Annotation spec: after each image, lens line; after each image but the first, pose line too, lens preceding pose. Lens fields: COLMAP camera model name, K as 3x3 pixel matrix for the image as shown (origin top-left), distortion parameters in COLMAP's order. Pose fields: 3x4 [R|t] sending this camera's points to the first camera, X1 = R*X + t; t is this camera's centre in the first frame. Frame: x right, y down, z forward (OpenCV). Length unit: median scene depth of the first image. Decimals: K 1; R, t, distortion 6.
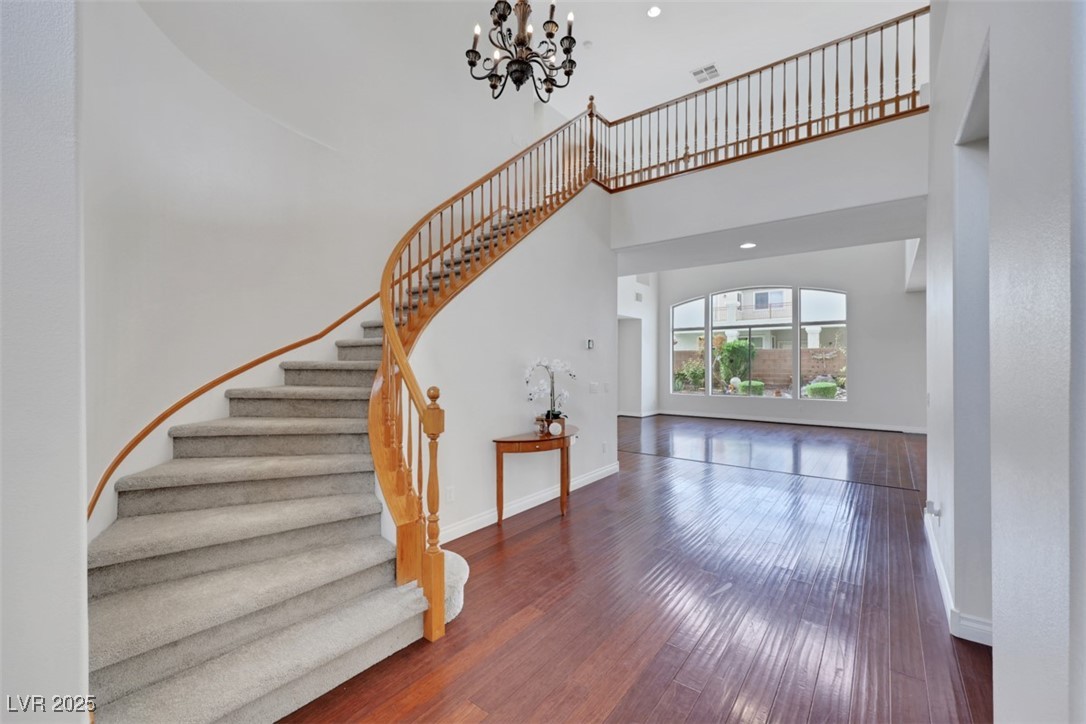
lens RADIAL K [[449.9, 0, 542.3], [0, 449.9, 368.2], [0, 0, 1]] dist [0.000856, 0.000101]
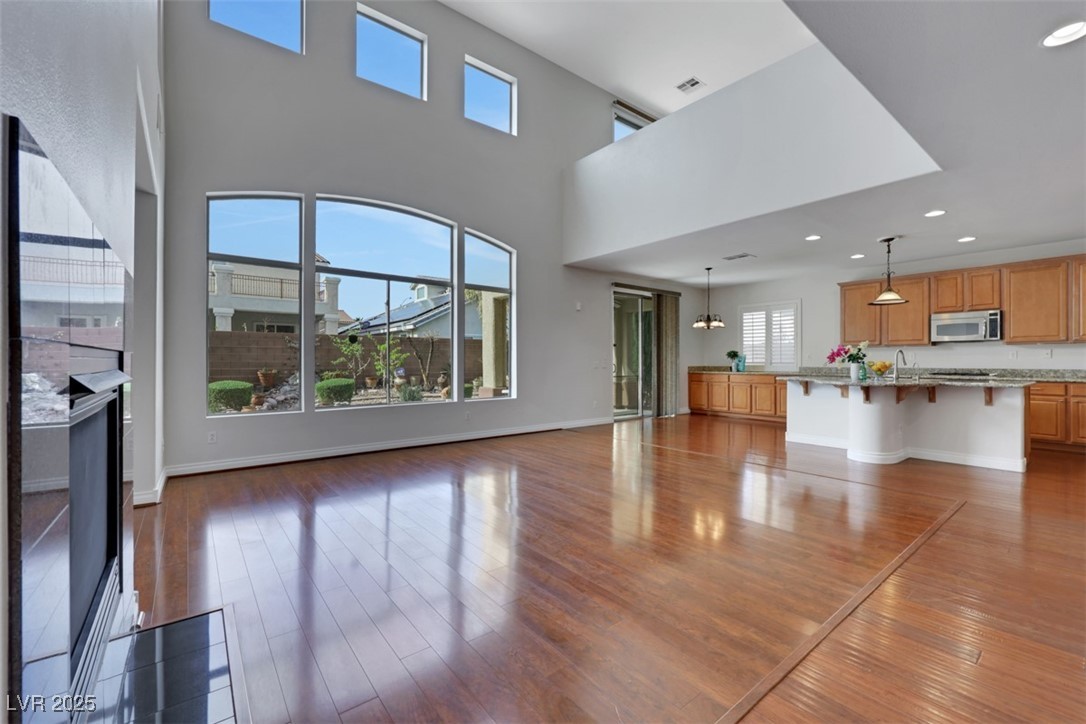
lens RADIAL K [[456.8, 0, 559.6], [0, 456.8, 361.5], [0, 0, 1]] dist [0.000615, -0.000120]
pose [[0.213979, -0.000517, 0.976838, -0.033666], [0.011849, 0.999928, -0.002066, 0.012480], [-0.976766, 0.012016, 0.213970, 0.643726]]
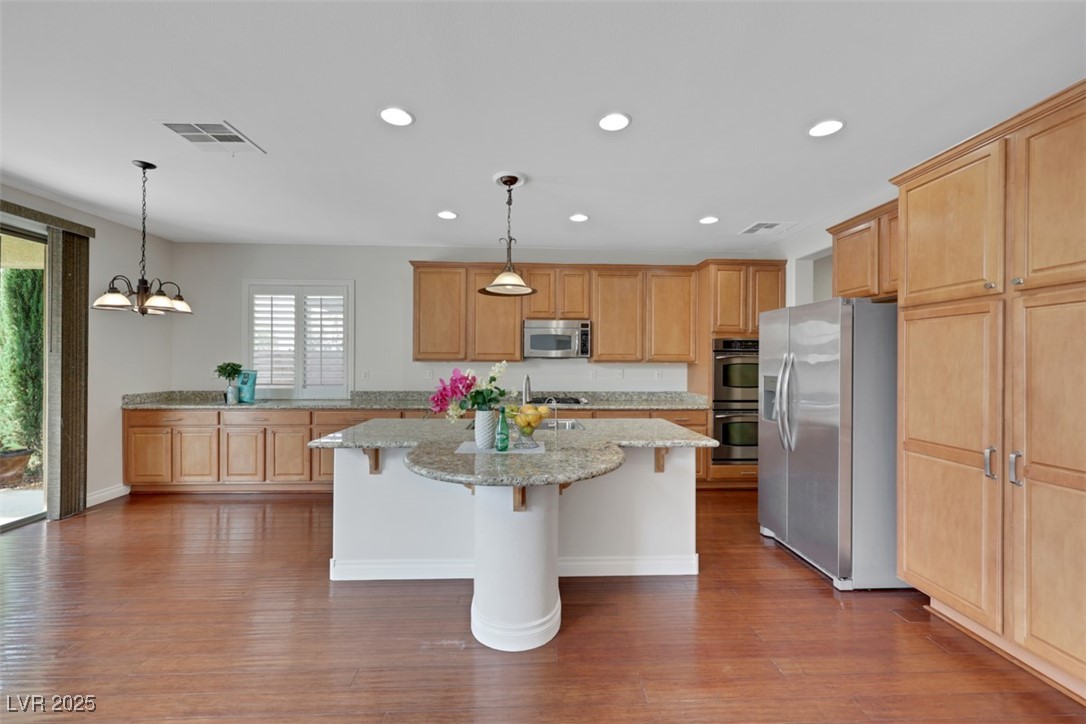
lens RADIAL K [[449.3, 0, 529.5], [0, 449.3, 361.7], [0, 0, 1]] dist [-0.000635, -0.000059]
pose [[-0.618702, -0.002524, 0.785622, 0.343256], [0.001479, 0.999989, 0.004377, -0.008070], [-0.785625, 0.003870, -0.618691, 0.551774]]
